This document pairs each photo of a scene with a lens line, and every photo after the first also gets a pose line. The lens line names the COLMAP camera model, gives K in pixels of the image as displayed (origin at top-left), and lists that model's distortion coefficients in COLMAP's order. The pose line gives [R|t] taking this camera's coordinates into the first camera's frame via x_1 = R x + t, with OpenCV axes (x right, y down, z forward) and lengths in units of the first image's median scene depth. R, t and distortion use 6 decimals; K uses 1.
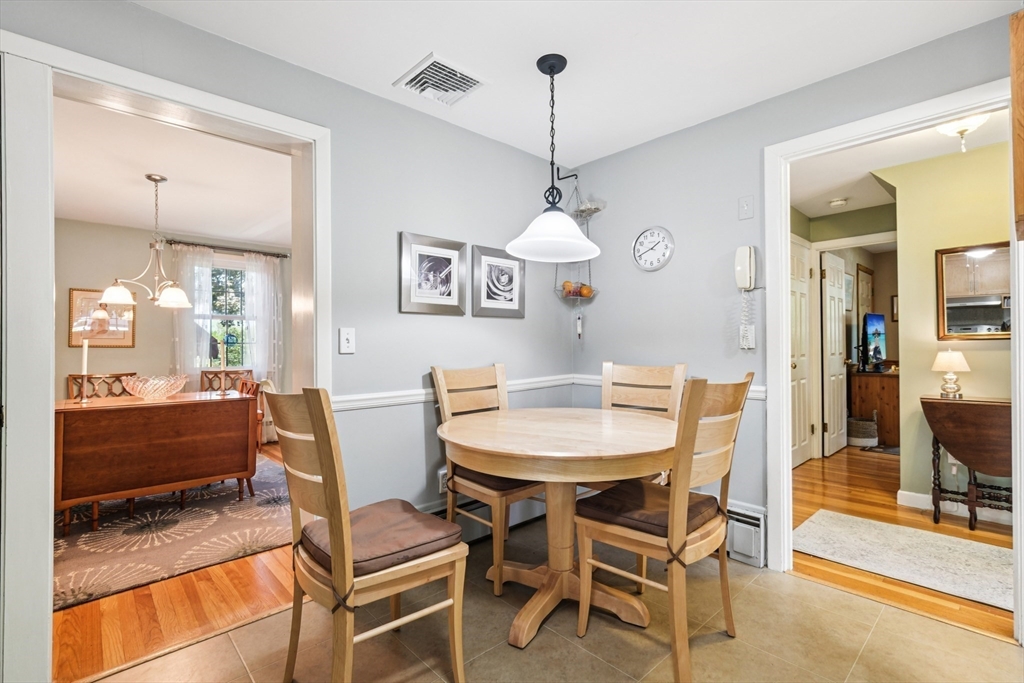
lens RADIAL K [[457.9, 0, 501.3], [0, 457.9, 335.6], [0, 0, 1]] dist [-0.002375, -0.000283]
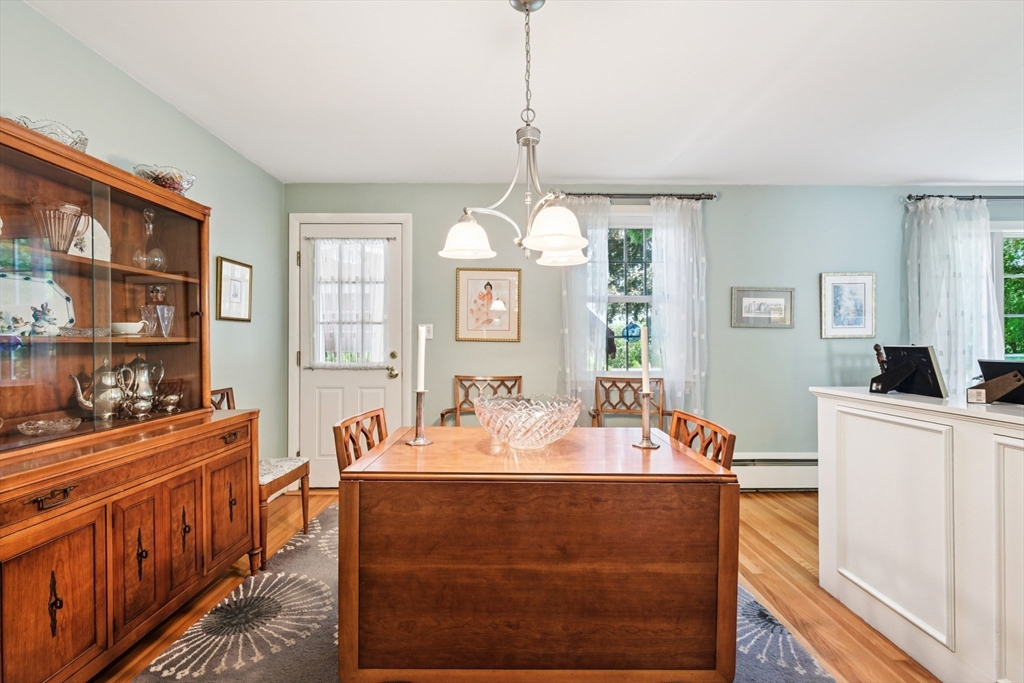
lens RADIAL K [[457.9, 0, 515.9], [0, 457.9, 343.0], [0, 0, 1]] dist [-0.002375, -0.000283]
pose [[0.742836, 0.009585, -0.669404, -0.434488], [0.006415, 0.999750, 0.021435, 0.016535], [0.669442, -0.020217, 0.742589, 0.624644]]
